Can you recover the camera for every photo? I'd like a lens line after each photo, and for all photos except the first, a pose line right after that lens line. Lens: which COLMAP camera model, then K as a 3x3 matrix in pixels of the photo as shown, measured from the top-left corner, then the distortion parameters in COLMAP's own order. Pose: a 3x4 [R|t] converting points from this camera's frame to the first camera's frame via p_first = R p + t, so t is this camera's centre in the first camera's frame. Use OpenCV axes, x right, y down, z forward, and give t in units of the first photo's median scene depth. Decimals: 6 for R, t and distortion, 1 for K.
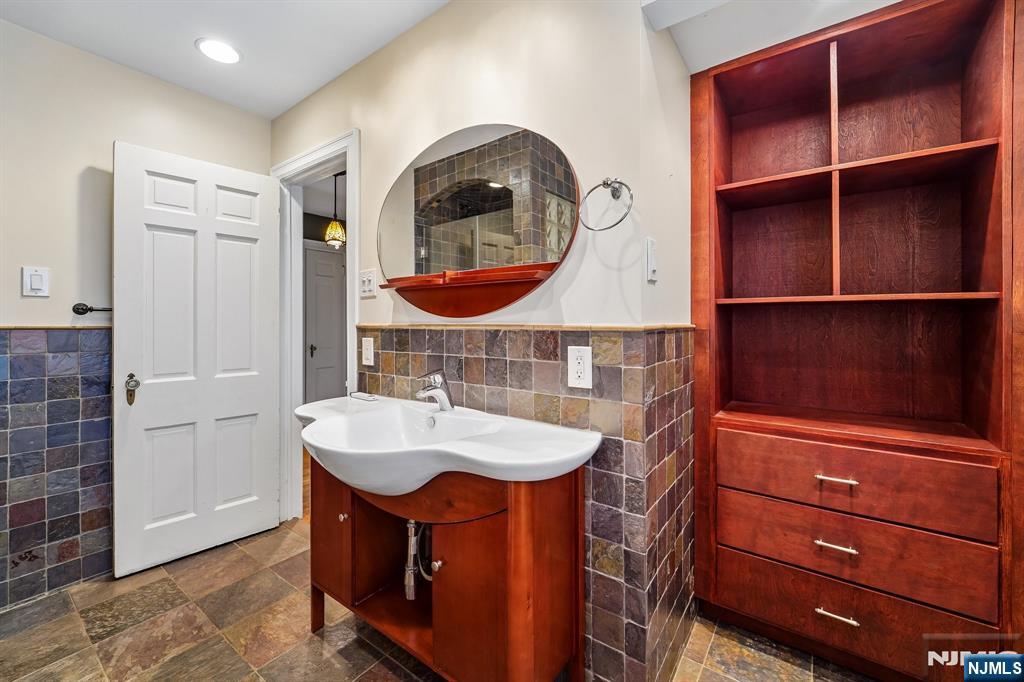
lens RADIAL K [[418.5, 0, 520.2], [0, 418.5, 318.1], [0, 0, 1]] dist [-0.020692, 0.002434]
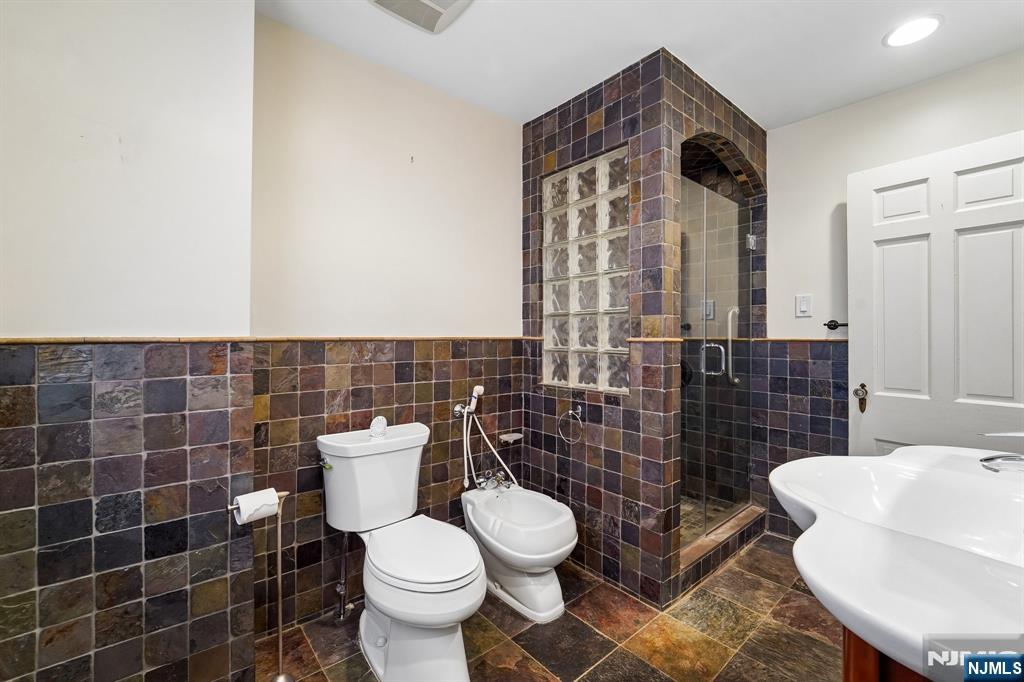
lens RADIAL K [[418.5, 0, 517.6], [0, 418.5, 339.7], [0, 0, 1]] dist [-0.020692, 0.002434]
pose [[-0.229122, 0.003908, -0.973390, 0.324140], [0.004867, 0.999984, 0.002869, 0.013103], [0.973386, -0.004080, -0.229137, 0.377706]]
